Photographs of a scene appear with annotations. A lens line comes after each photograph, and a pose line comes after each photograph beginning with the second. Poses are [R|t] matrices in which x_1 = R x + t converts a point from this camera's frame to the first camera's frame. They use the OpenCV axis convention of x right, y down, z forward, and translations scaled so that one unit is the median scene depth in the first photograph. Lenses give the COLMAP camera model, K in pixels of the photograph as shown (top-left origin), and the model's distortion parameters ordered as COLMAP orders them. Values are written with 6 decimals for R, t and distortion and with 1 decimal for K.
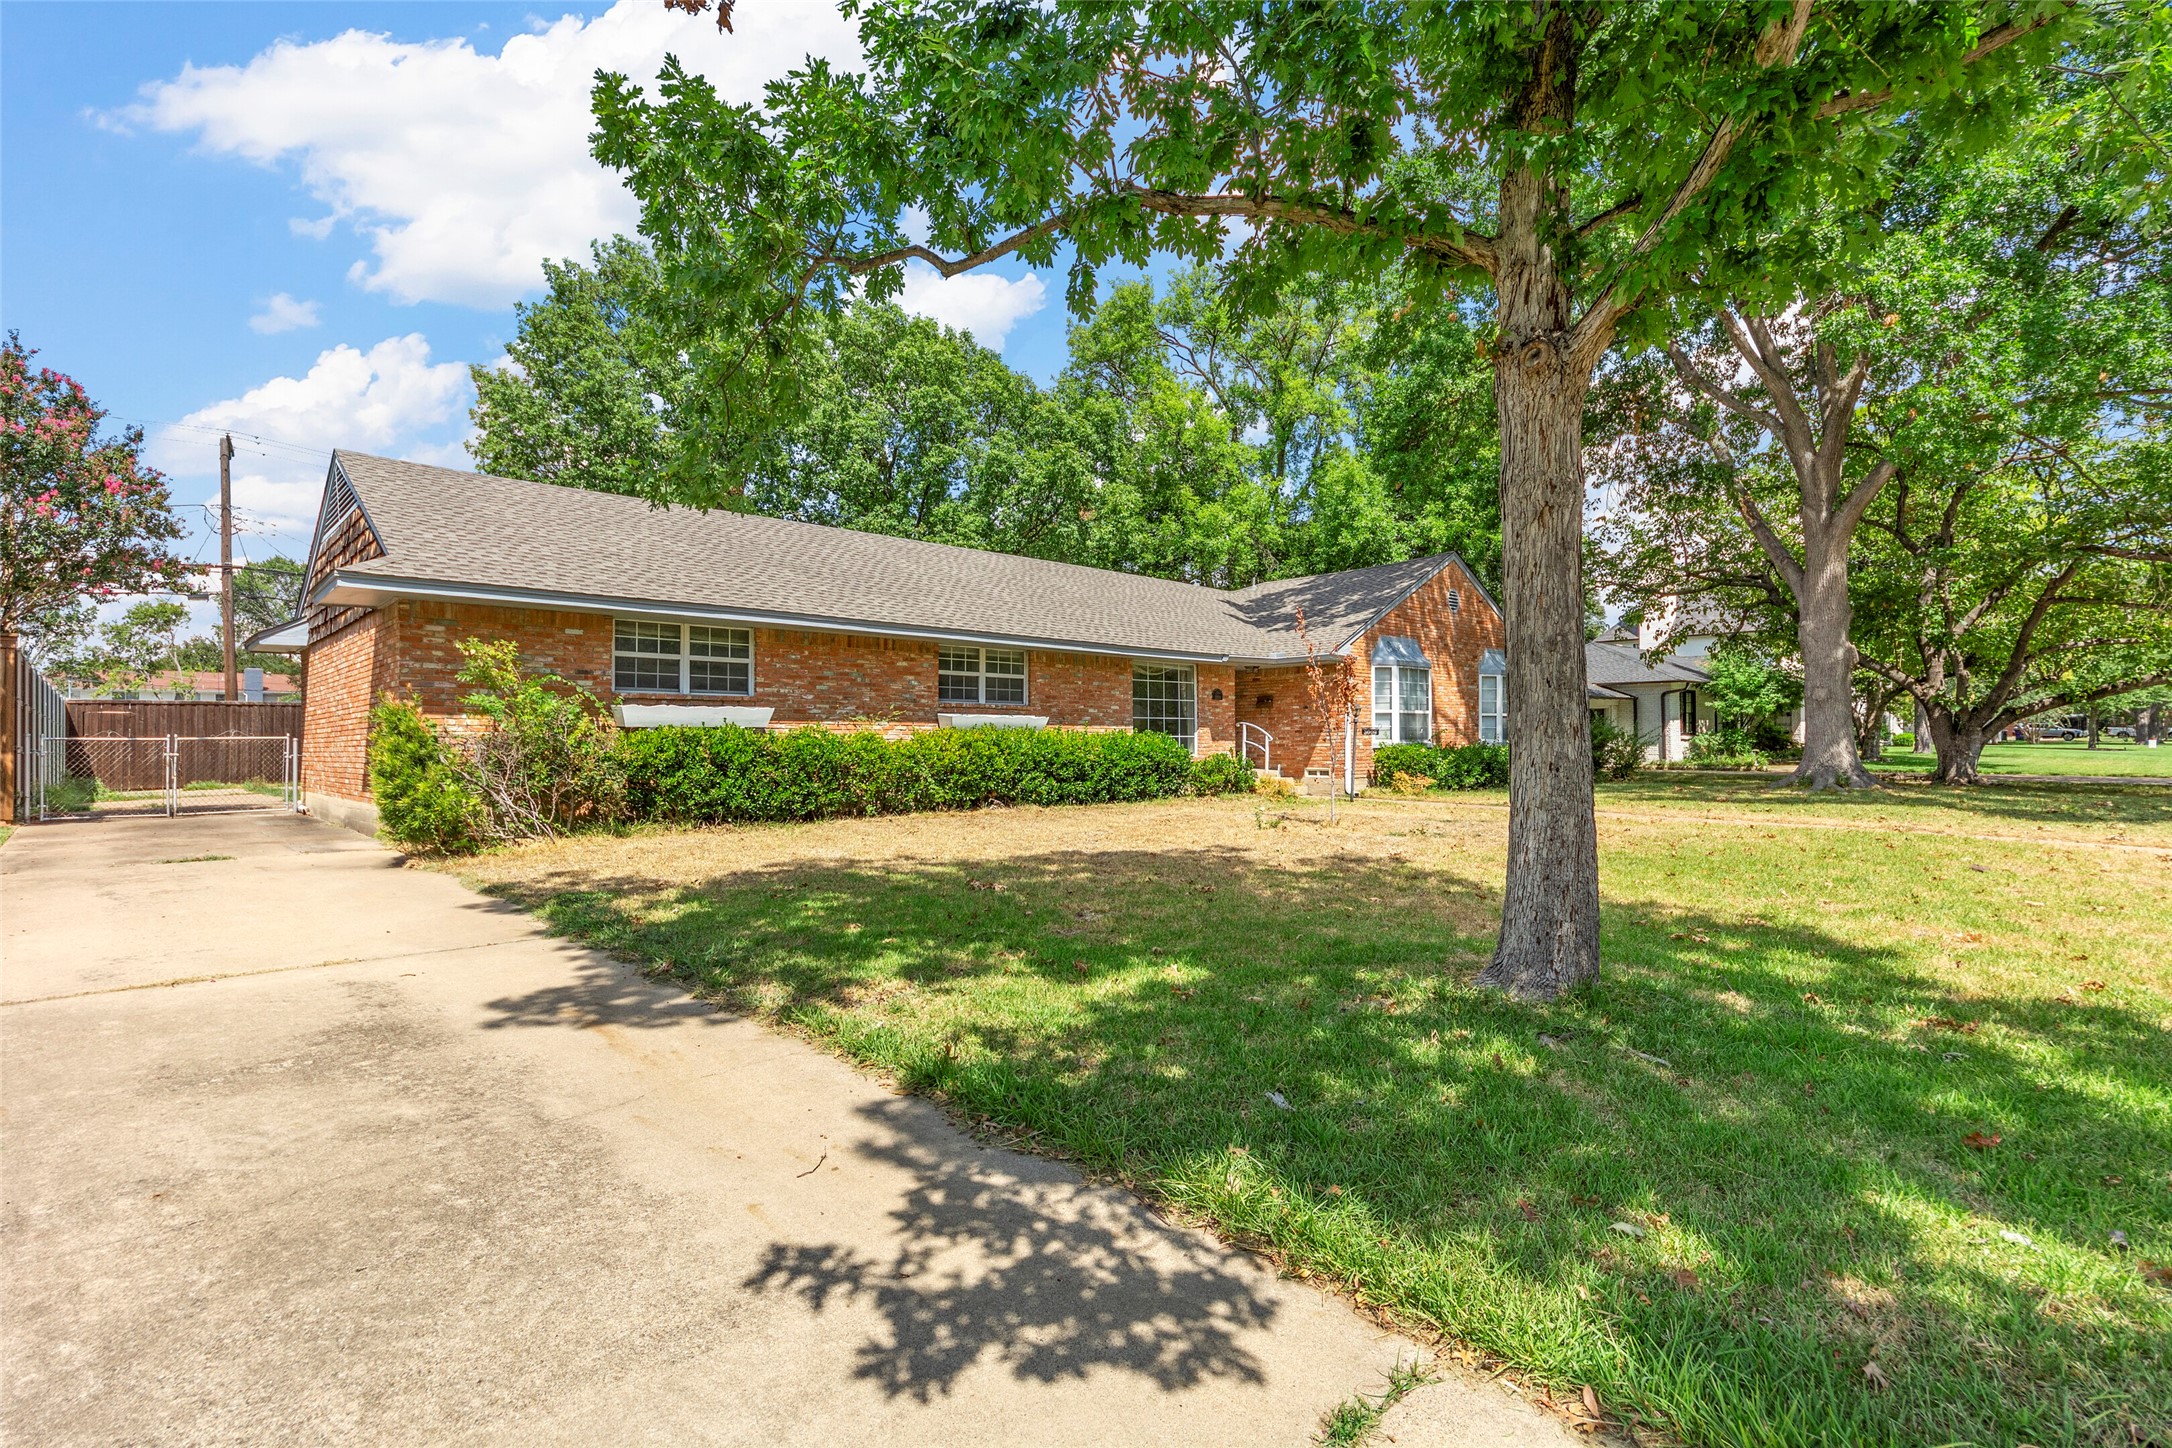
lens RADIAL K [[1004.4, 0, 1086.4], [0, 1004.4, 723.4], [0, 0, 1]] dist [0.002699, 0.000041]
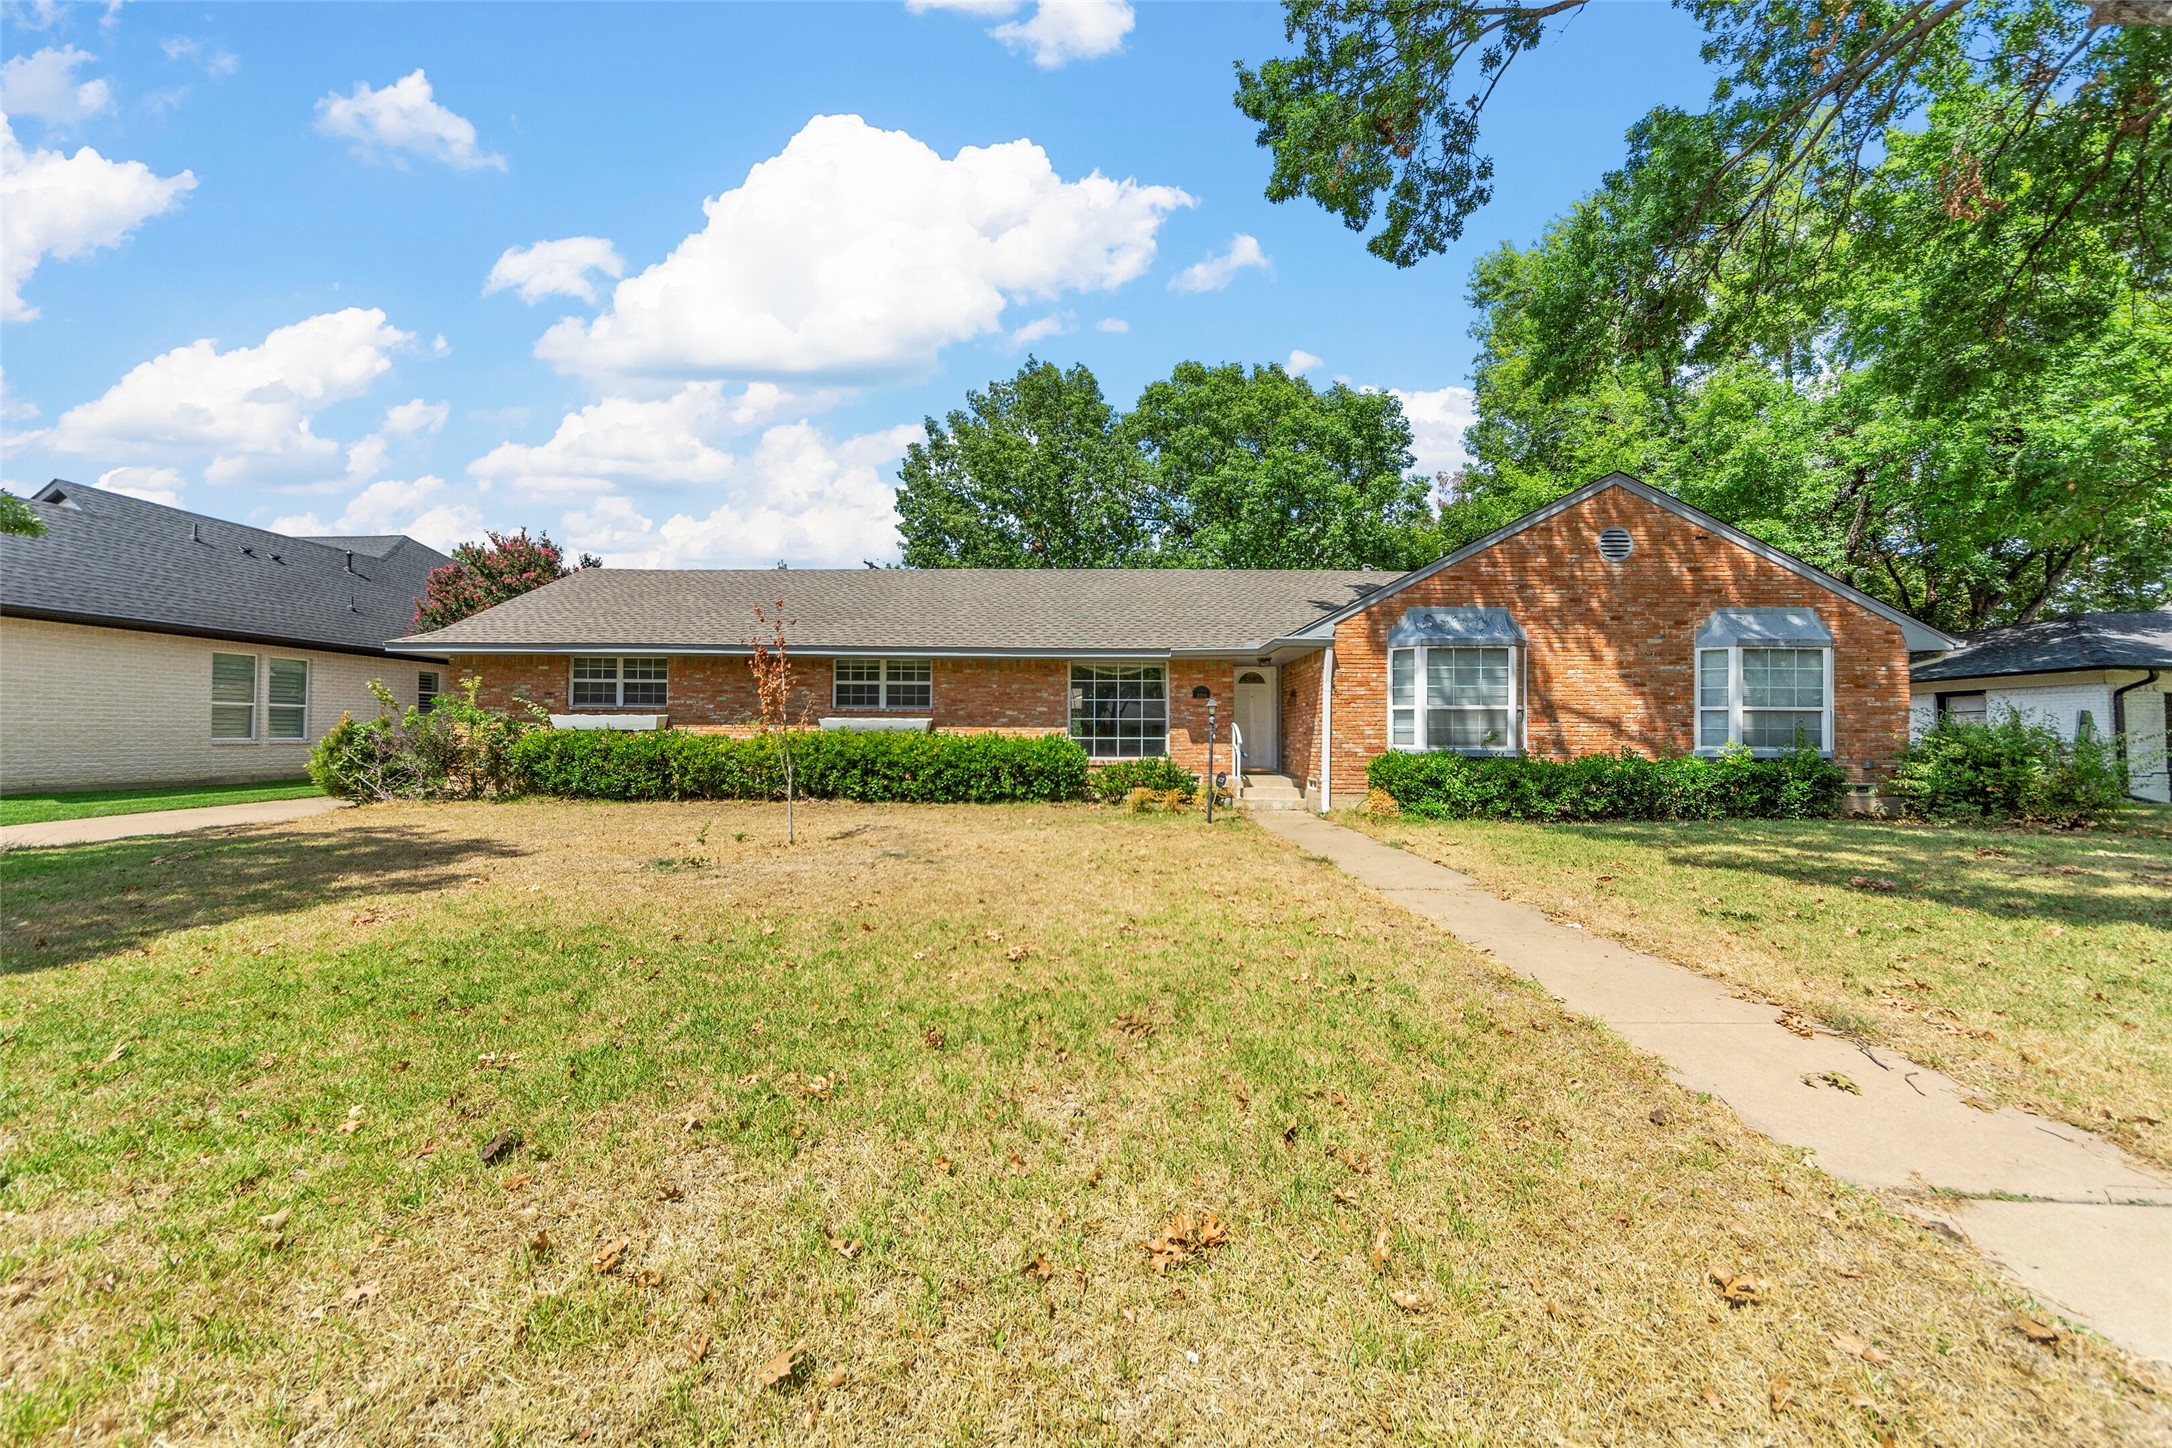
lens RADIAL K [[802.0, 0, 1084.8], [0, 802.0, 737.7], [0, 0, 1]] dist [-0.001812, -0.000533]
pose [[0.707766, -0.004145, -0.706435, 0.703748], [0.001629, 0.999990, -0.004235, 0.016987], [0.706445, 0.001846, 0.707765, 0.536806]]
